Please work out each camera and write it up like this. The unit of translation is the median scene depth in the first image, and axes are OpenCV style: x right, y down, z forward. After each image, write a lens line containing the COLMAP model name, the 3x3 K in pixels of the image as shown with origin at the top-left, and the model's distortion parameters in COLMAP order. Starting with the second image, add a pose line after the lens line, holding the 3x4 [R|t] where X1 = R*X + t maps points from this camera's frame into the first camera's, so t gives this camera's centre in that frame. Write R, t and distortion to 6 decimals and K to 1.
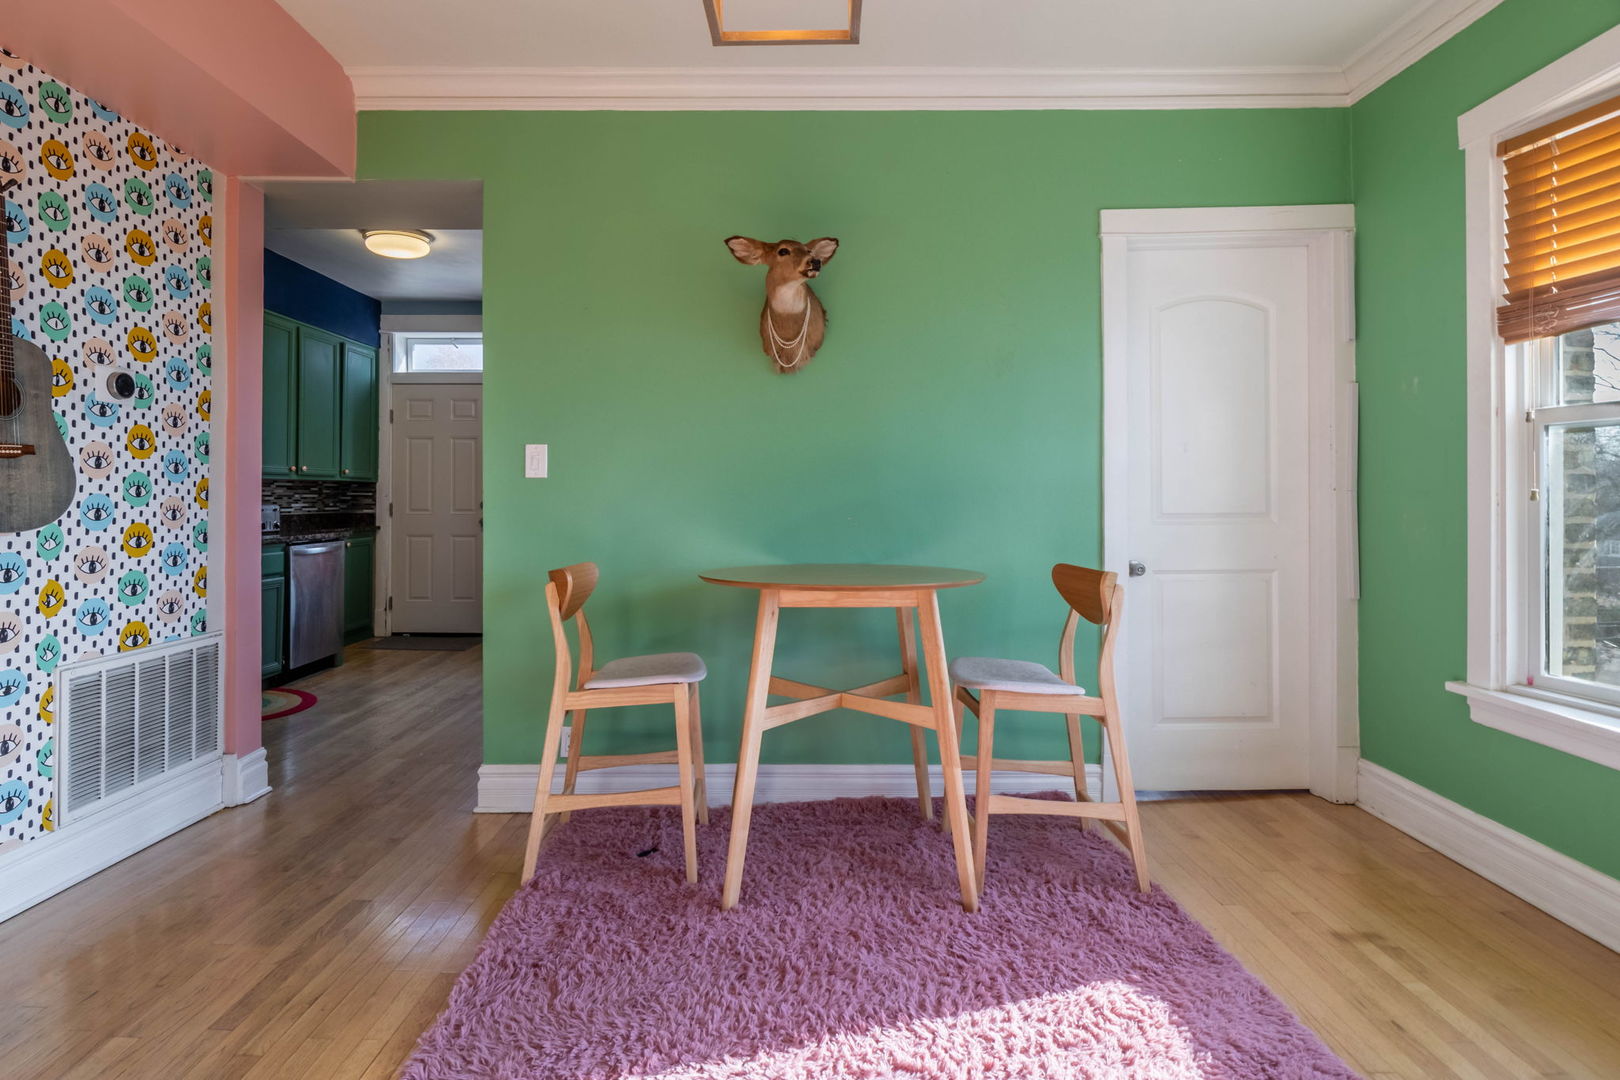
lens RADIAL K [[840.2, 0, 801.4], [0, 840.2, 490.9], [0, 0, 1]] dist [-0.003012, -0.000014]
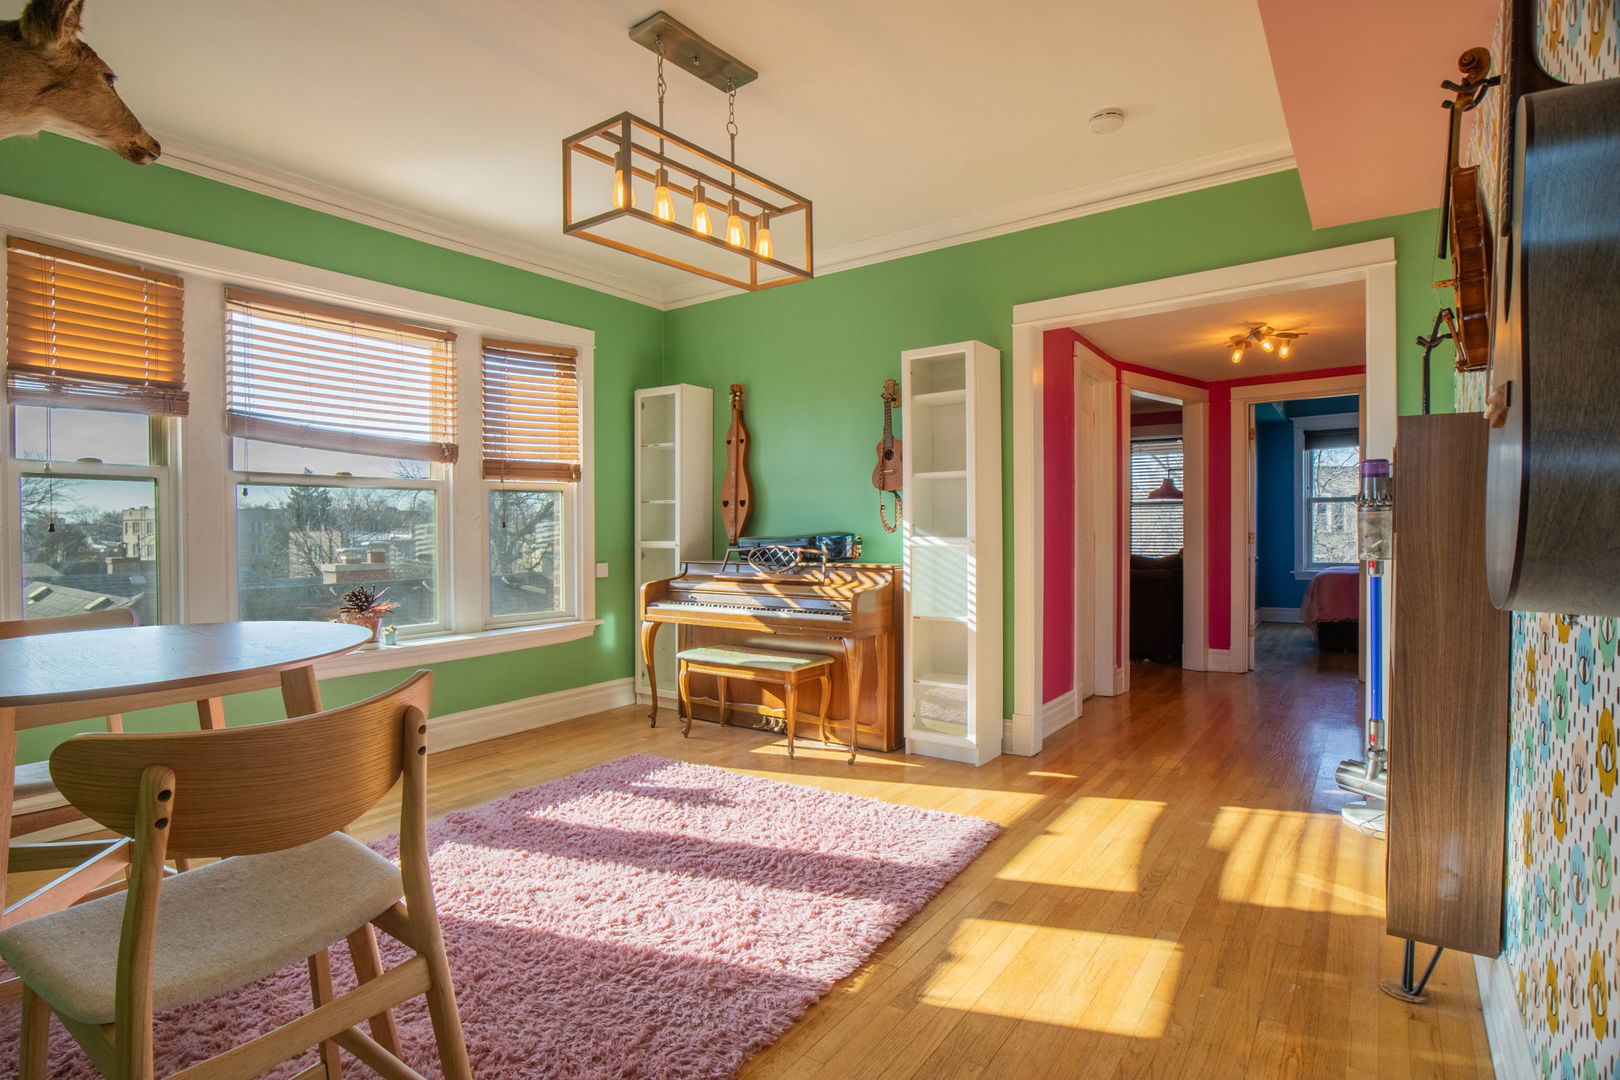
lens RADIAL K [[795.6, 0, 802.8], [0, 795.6, 533.5], [0, 0, 1]] dist [-0.000080, 0.000021]
pose [[-0.802681, -0.000615, 0.596409, -0.598004], [0.003106, 0.999982, 0.005212, 0.007762], [-0.596401, 0.006036, -0.802664, 0.975263]]
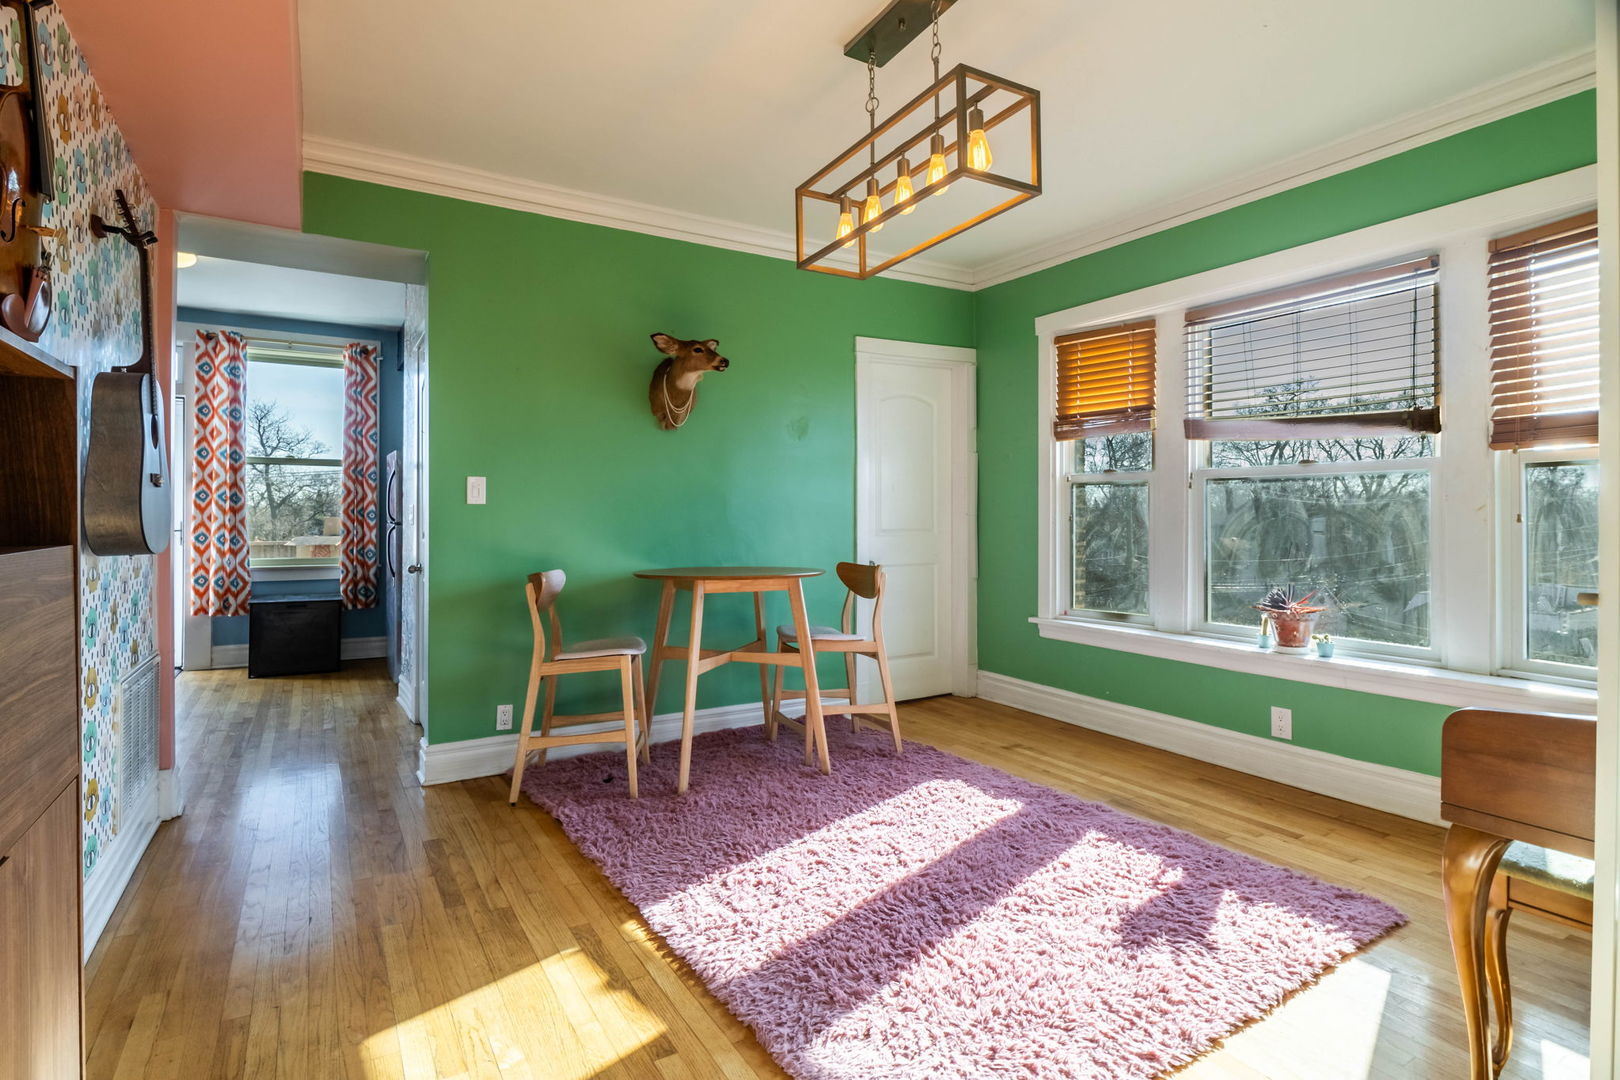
lens RADIAL K [[818.2, 0, 809.0], [0, 818.2, 507.7], [0, 0, 1]] dist [0.000743, 0.000401]
pose [[0.855462, 0.005735, 0.517834, -0.506259], [-0.003942, 0.999982, -0.004563, -0.006616], [-0.517851, 0.001863, 0.855469, -0.261842]]
